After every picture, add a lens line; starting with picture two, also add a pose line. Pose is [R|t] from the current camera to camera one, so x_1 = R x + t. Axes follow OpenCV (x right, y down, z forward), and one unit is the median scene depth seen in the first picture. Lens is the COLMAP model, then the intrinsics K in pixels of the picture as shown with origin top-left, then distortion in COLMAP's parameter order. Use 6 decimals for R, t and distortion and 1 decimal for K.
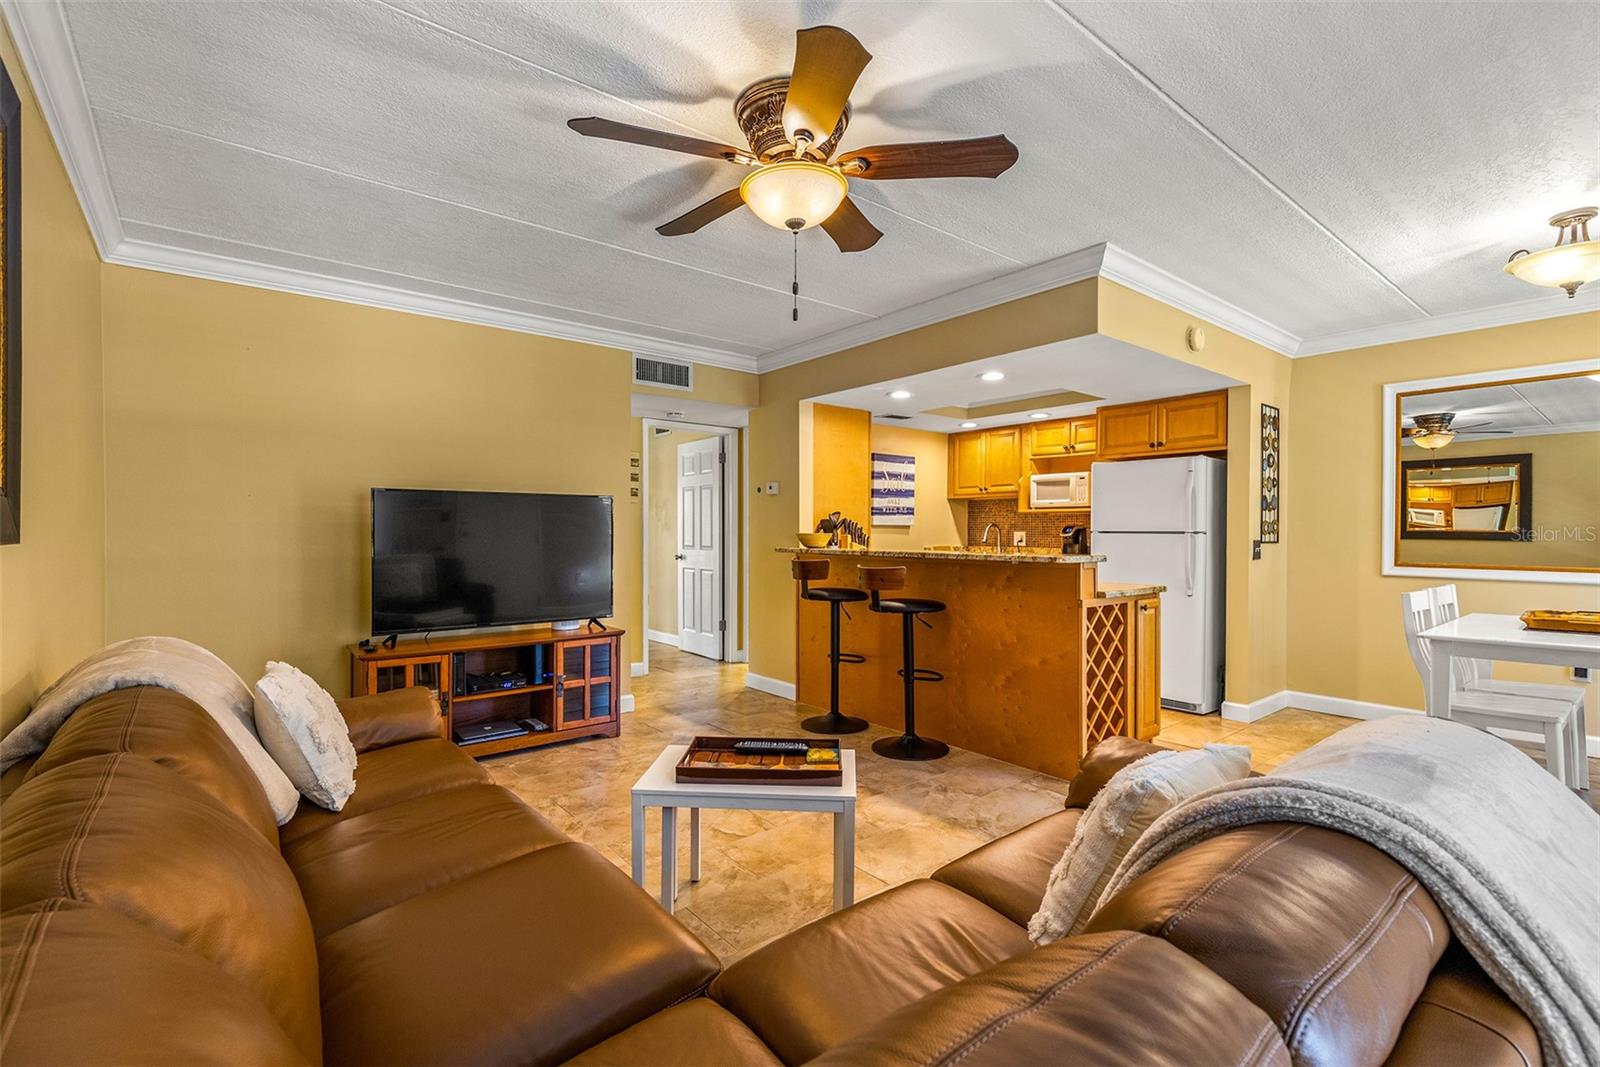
lens RADIAL K [[717.8, 0, 806.5], [0, 717.8, 534.6], [0, 0, 1]] dist [0.004407, 0.000075]
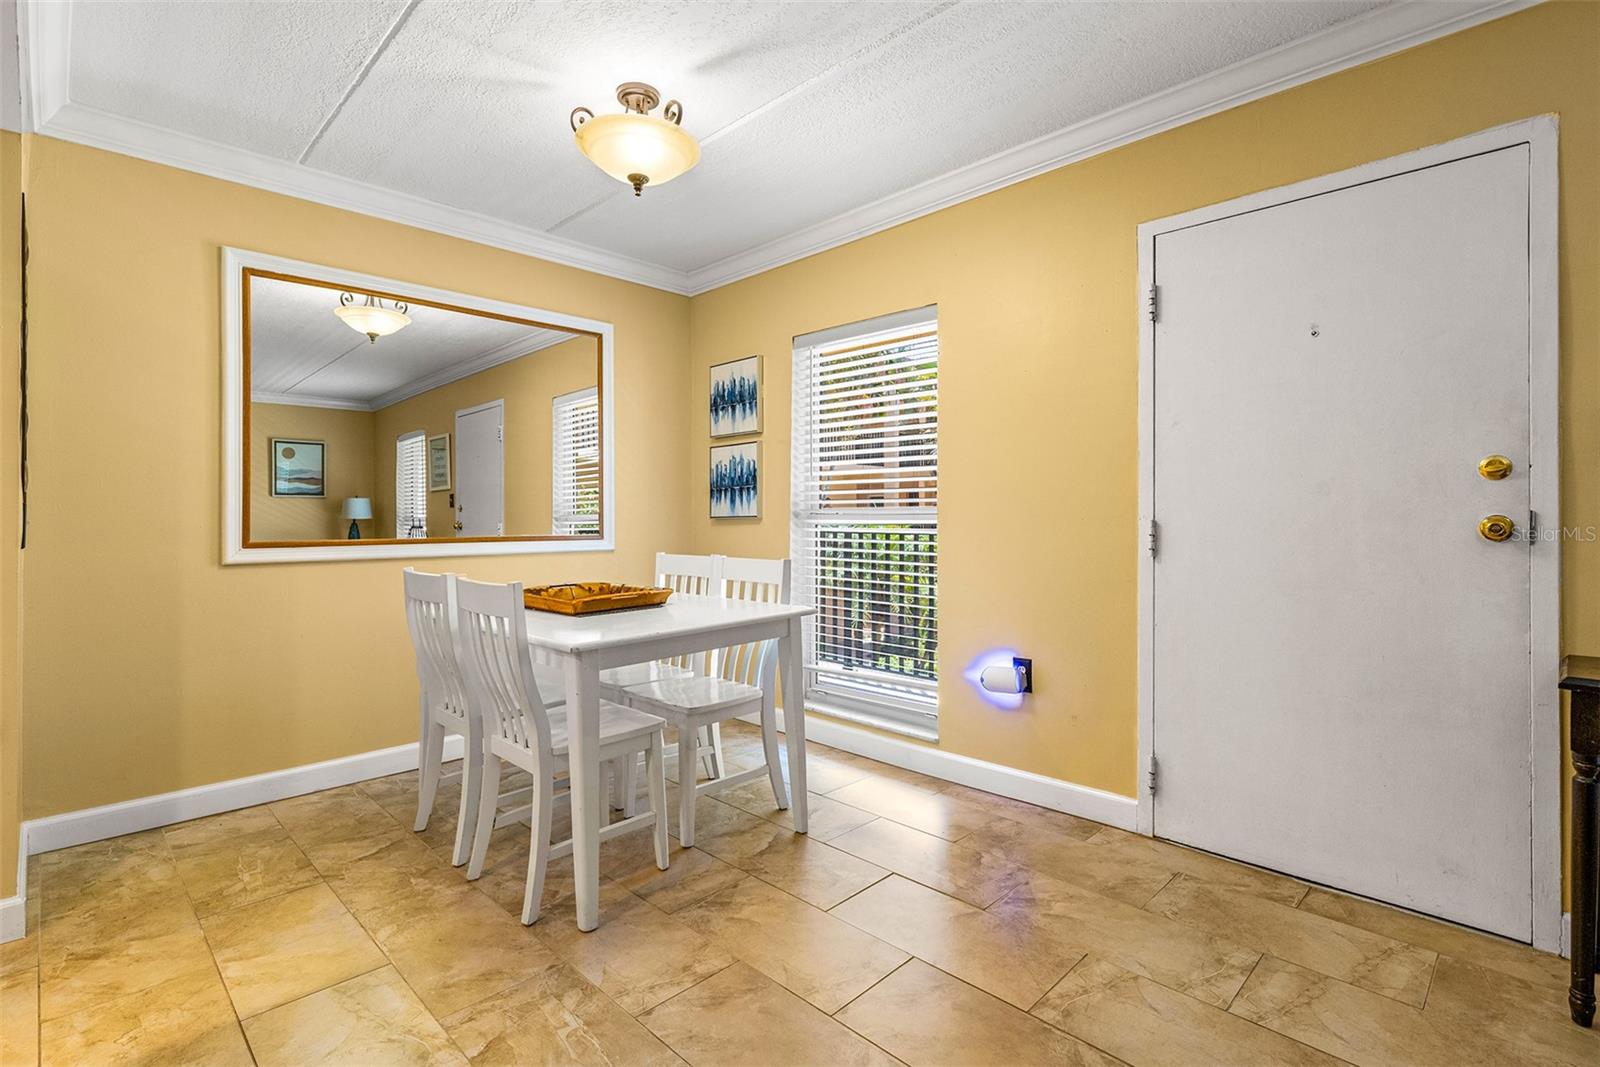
lens RADIAL K [[747.4, 0, 801.2], [0, 747.4, 516.8], [0, 0, 1]] dist [-0.002812, -0.000657]
pose [[-0.101507, -0.003997, 0.994827, 0.128601], [0.008395, 0.999953, 0.004874, 0.016663], [-0.994799, 0.008846, -0.101468, 0.552640]]
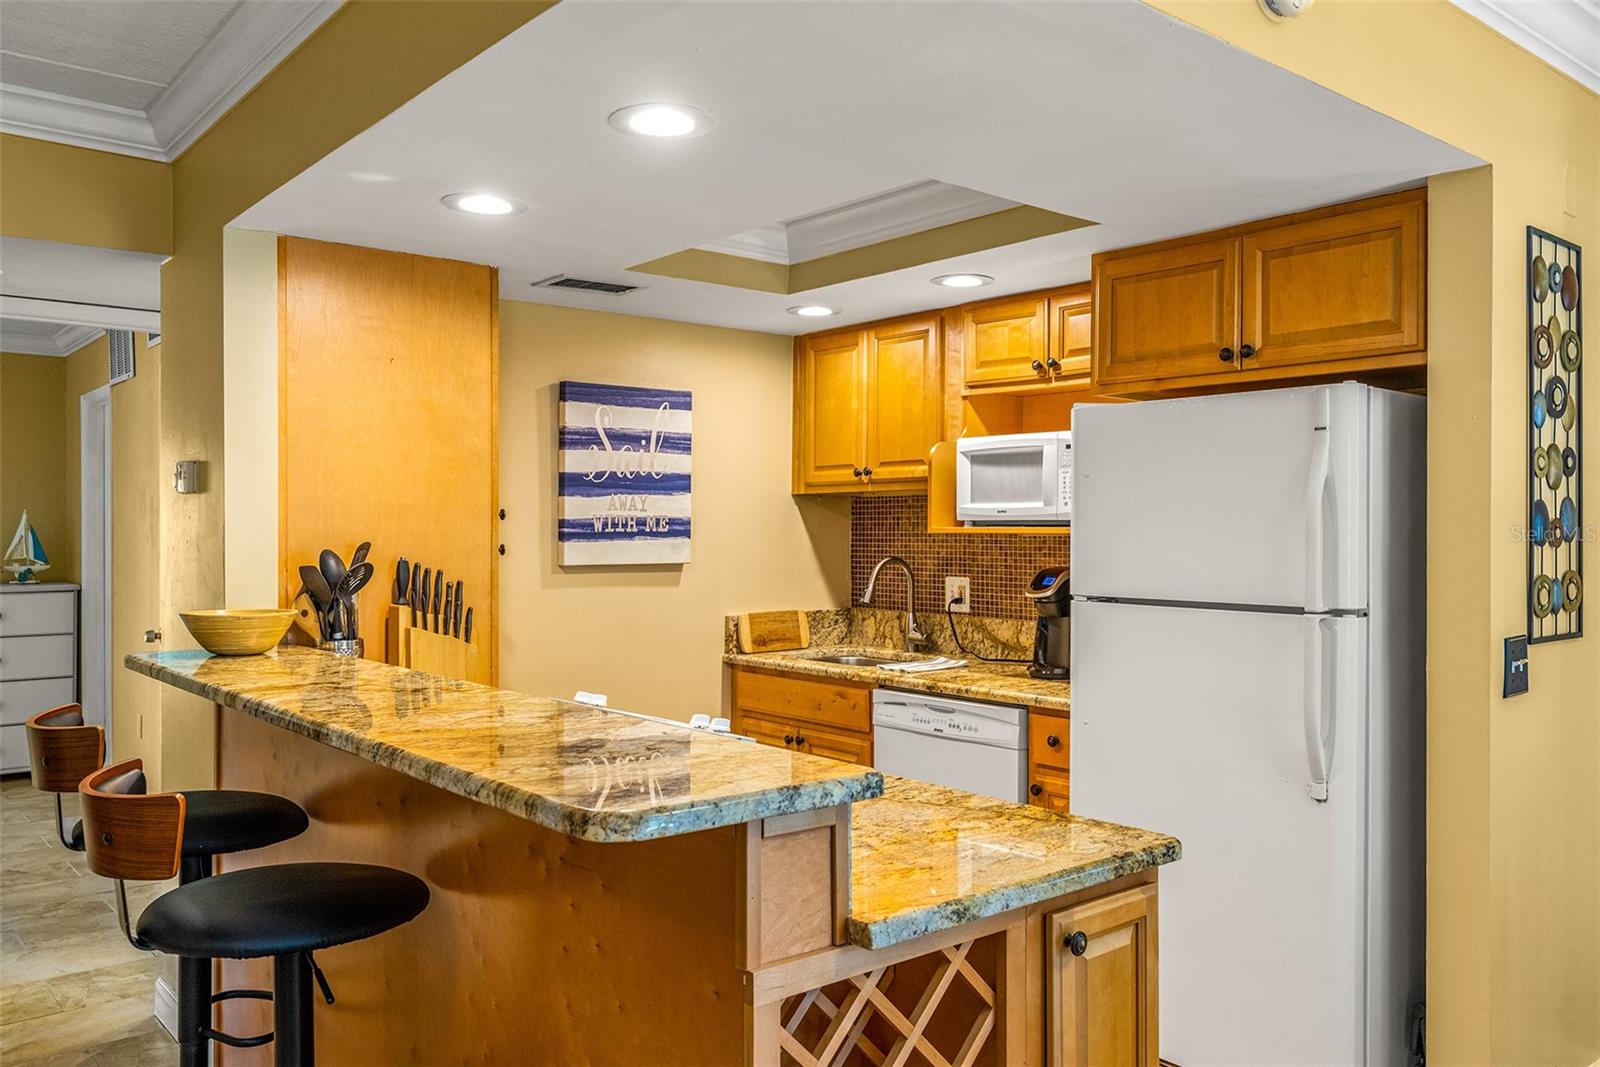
lens RADIAL K [[1249.8, 0, 814.1], [0, 1249.8, 527.7], [0, 0, 1]] dist [-0.006125, 0.013518]
pose [[0.999823, -0.002782, 0.018594, 0.279040], [0.002881, 0.999982, -0.005257, -0.038770], [-0.018579, 0.005310, 0.999813, 0.410377]]
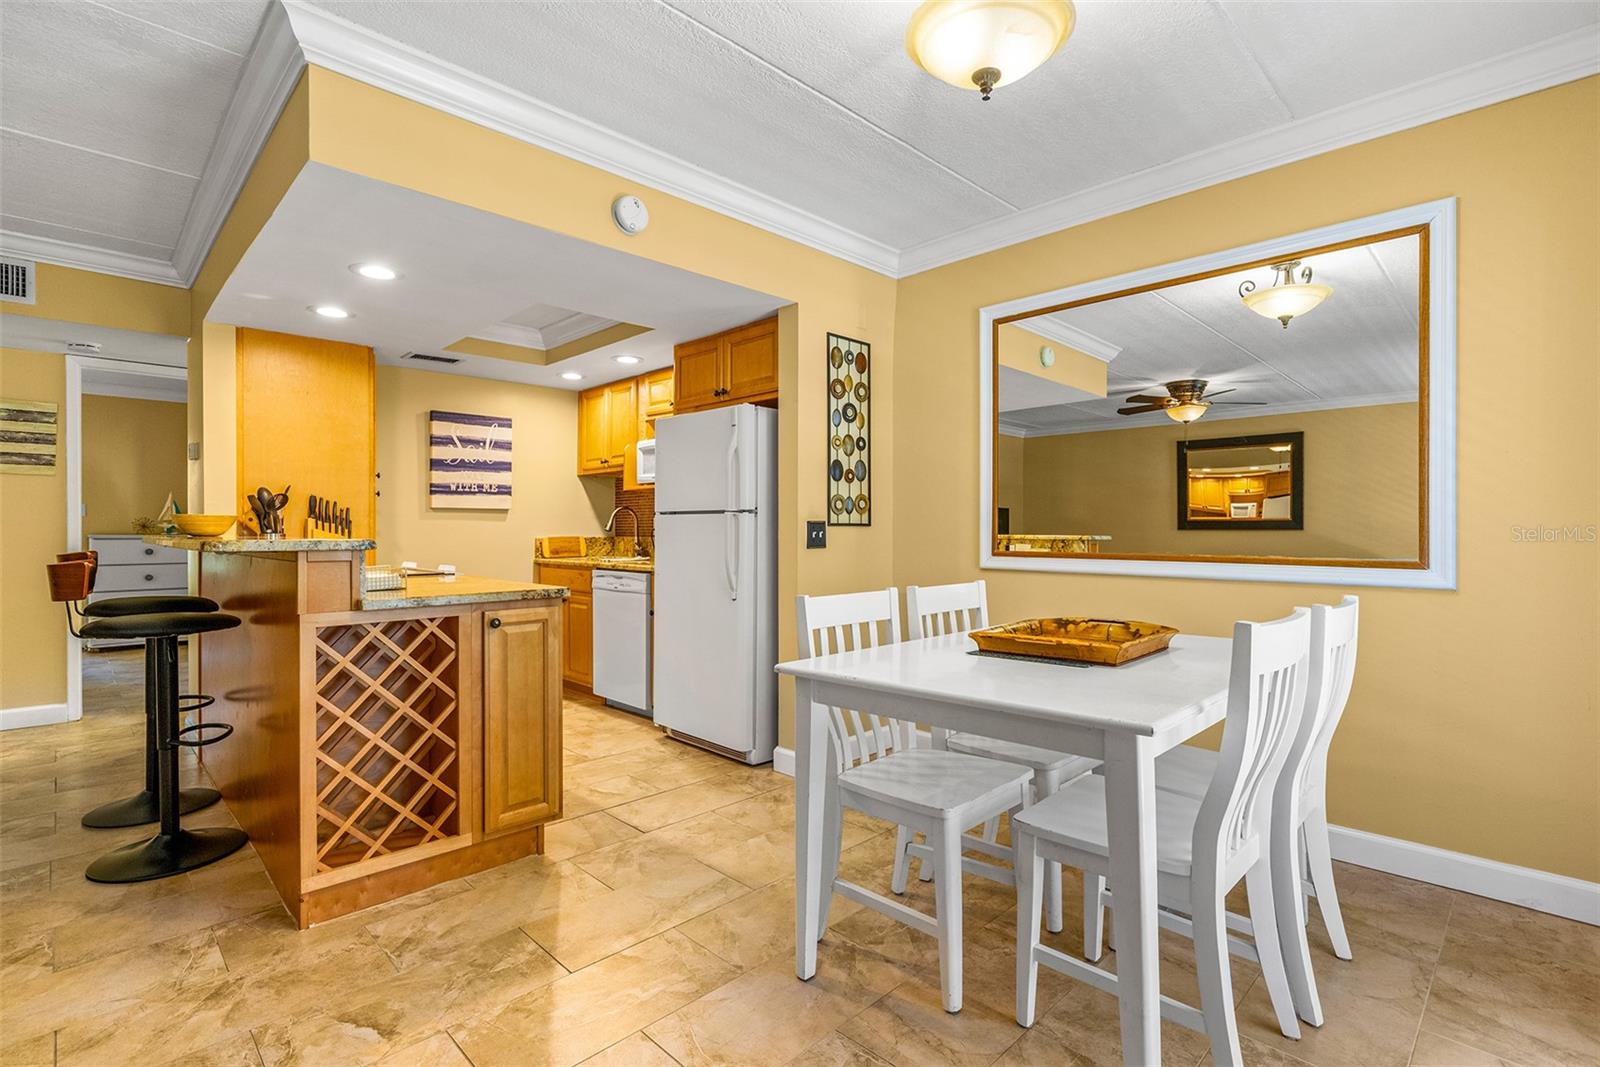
lens RADIAL K [[747.4, 0, 811.9], [0, 747.4, 530.0], [0, 0, 1]] dist [-0.002812, -0.000657]
pose [[0.994304, -0.004316, 0.106498, 0.516809], [0.004589, 0.999987, -0.002318, 0.017243], [-0.106486, 0.002793, 0.994310, 0.245777]]
